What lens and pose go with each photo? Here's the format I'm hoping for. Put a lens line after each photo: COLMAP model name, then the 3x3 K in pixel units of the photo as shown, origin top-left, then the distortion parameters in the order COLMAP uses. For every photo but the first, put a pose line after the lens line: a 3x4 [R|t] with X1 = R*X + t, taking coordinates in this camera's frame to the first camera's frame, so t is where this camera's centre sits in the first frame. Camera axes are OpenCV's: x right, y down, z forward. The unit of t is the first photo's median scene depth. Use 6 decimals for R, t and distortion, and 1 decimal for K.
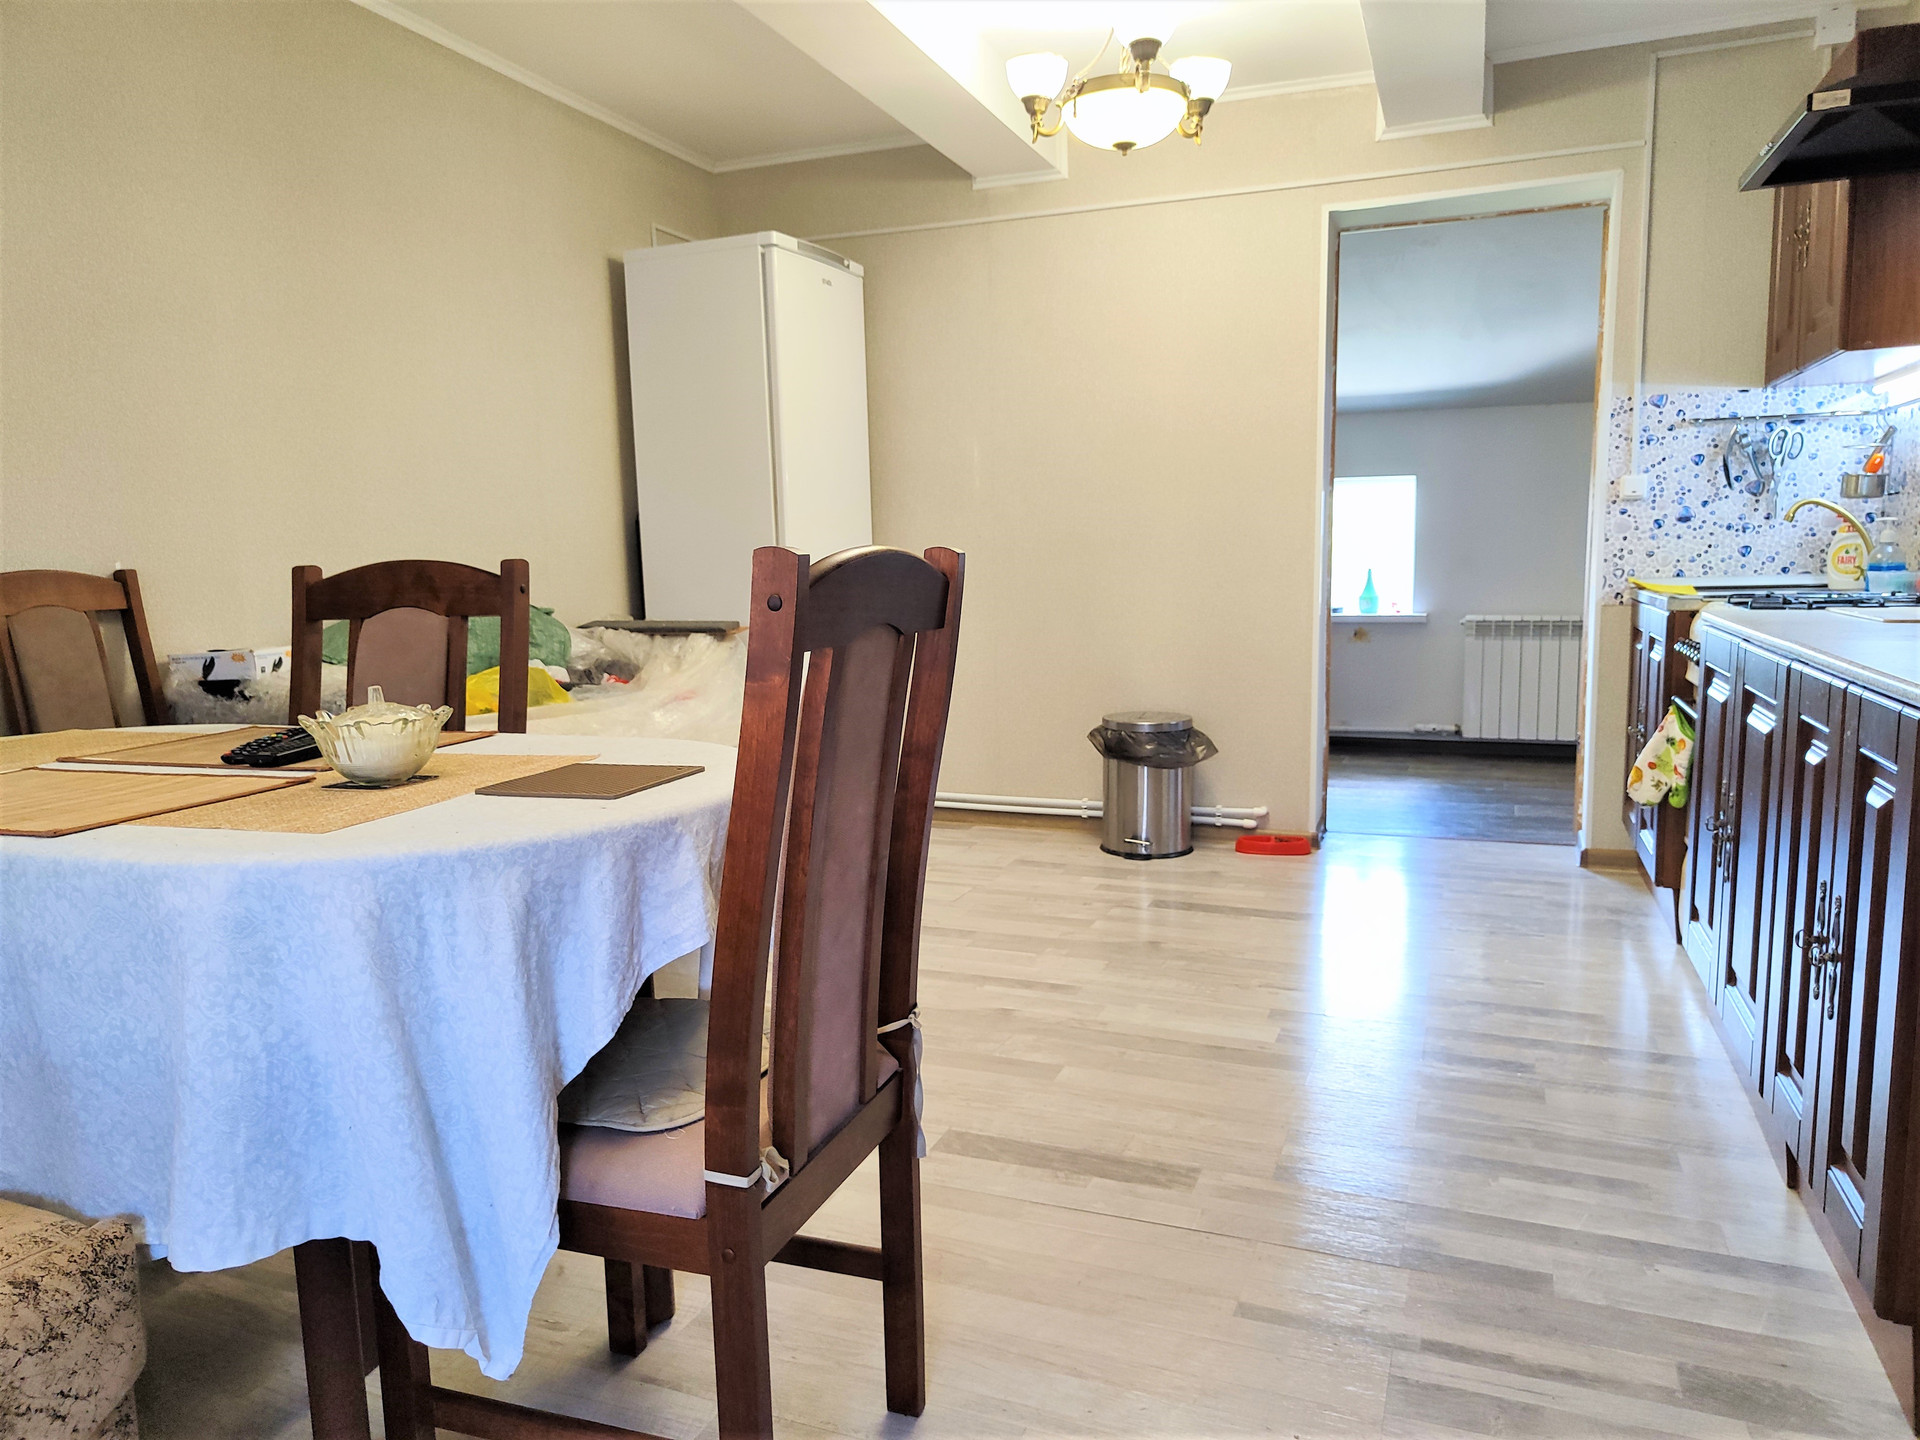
lens RADIAL K [[1298.3, 0, 968.2], [0, 1298.3, 730.9], [0, 0, 1]] dist [0.000599, -0.005628]
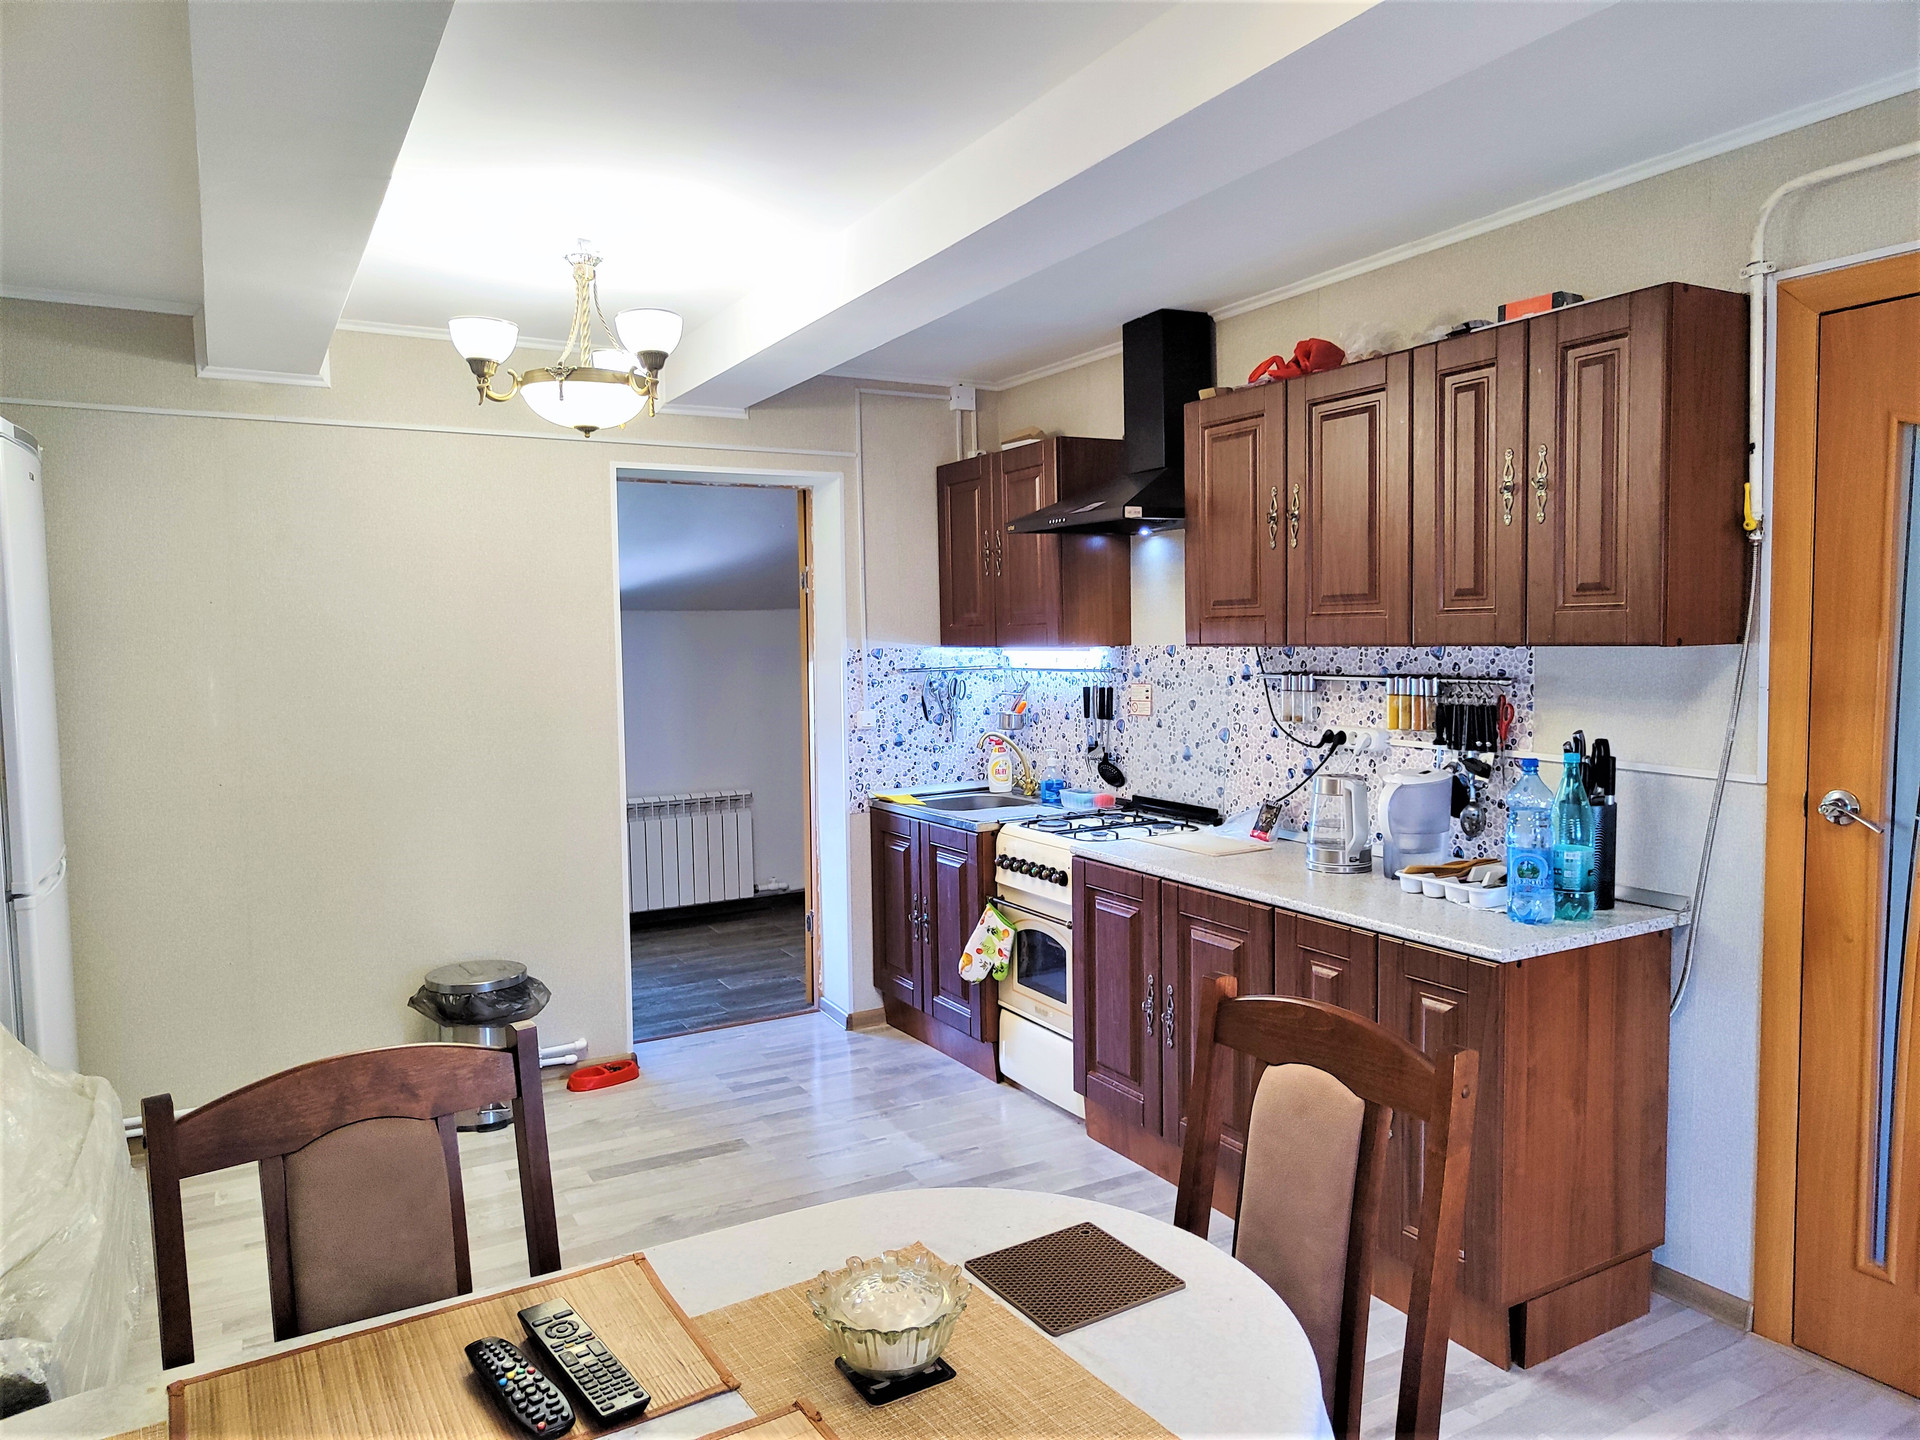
lens RADIAL K [[1298.3, 0, 965.9], [0, 1298.3, 712.9], [0, 0, 1]] dist [0.000599, -0.005628]
pose [[0.618653, -0.038627, 0.784714, -0.437156], [0.112421, 0.992865, -0.039757, -0.141777], [-0.777580, 0.112814, 0.618581, 0.156153]]
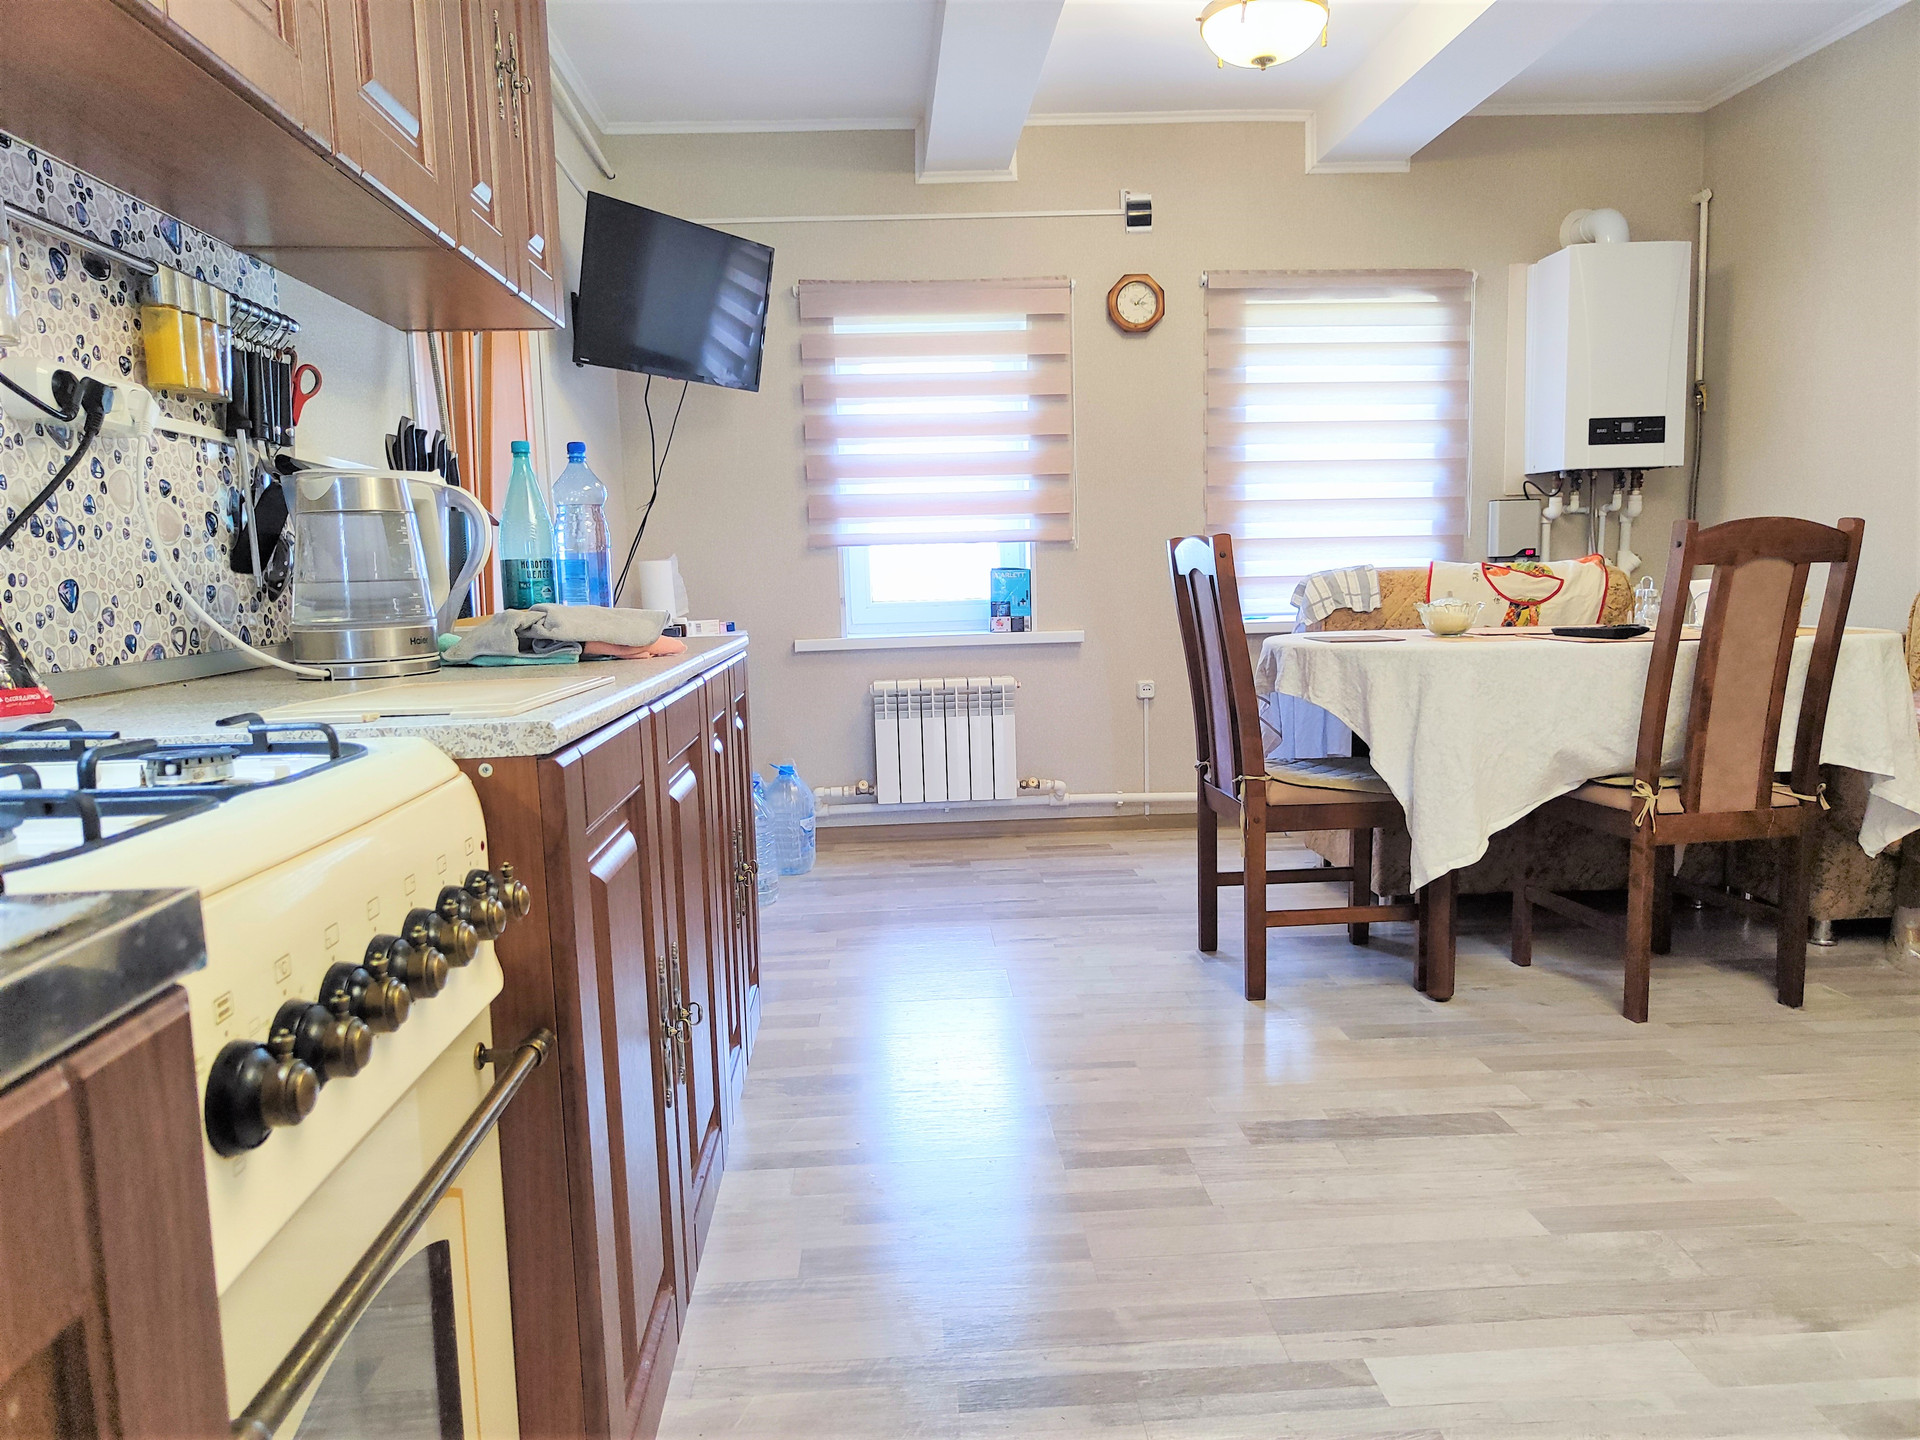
lens RADIAL K [[1298.3, 0, 955.7], [0, 1298.3, 716.6], [0, 0, 1]] dist [0.000599, -0.005628]
pose [[-0.907079, 0.102723, -0.408236, 0.437882], [-0.003031, 0.968152, 0.250347, -0.137030], [0.420950, 0.228321, -0.877878, 0.975913]]
